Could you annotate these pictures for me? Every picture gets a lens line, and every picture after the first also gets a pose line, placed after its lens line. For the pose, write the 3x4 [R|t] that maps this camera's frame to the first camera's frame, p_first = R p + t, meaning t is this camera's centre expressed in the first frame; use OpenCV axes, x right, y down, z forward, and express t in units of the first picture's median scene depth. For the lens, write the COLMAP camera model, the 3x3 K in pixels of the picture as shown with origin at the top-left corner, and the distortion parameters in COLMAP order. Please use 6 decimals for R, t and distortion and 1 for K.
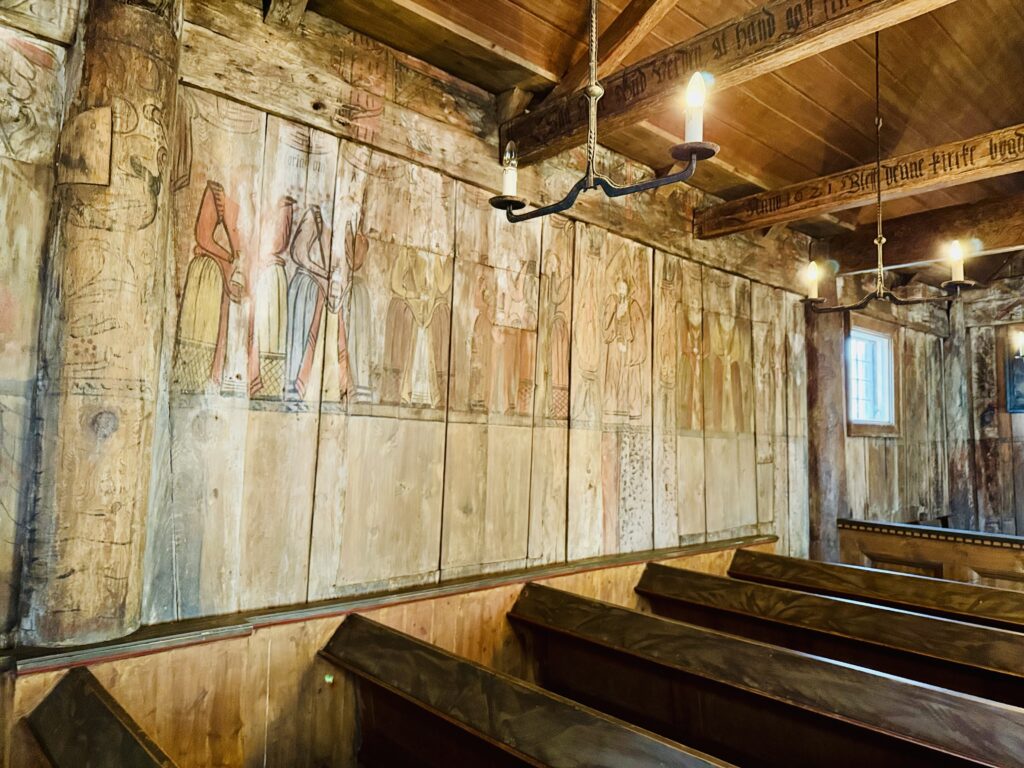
lens RADIAL K [[760.3, 0, 512.0], [0, 760.3, 384.0], [0, 0, 1]] dist [0.005345, 0.002542]
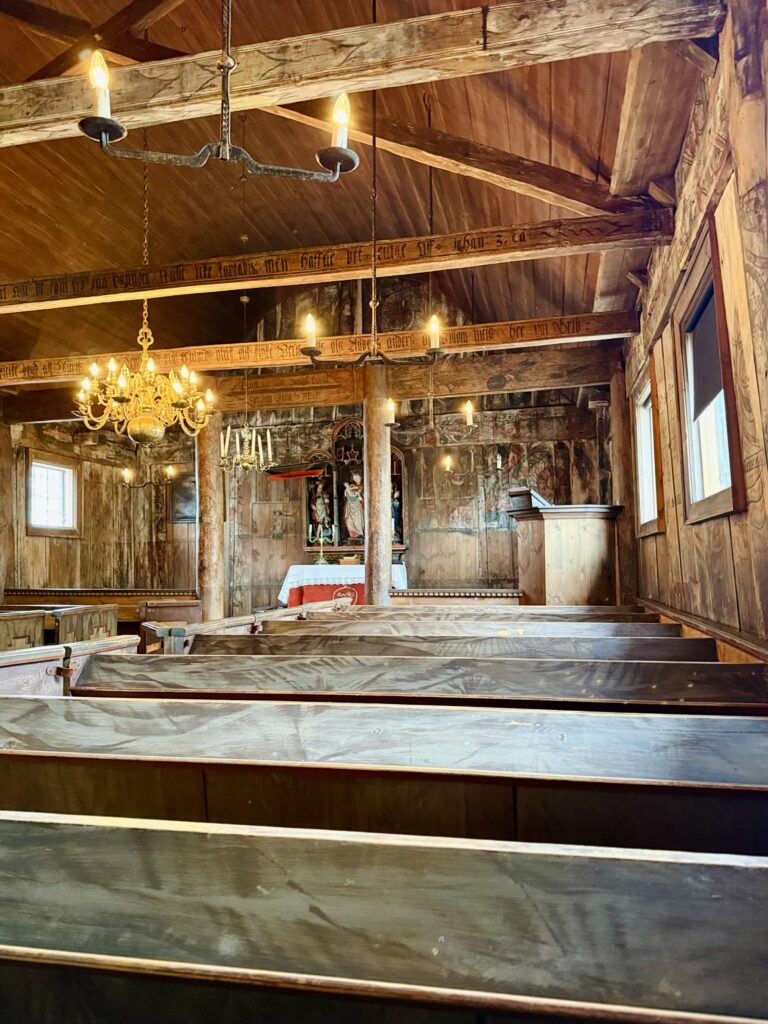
lens RADIAL K [[760.3, 0, 384.0], [0, 760.3, 512.0], [0, 0, 1]] dist [0.005345, 0.002542]
pose [[0.792513, 0.011395, 0.609749, 0.075701], [-0.010679, 0.999931, -0.004807, 0.018627], [-0.609762, -0.002702, 0.792580, -0.423363]]
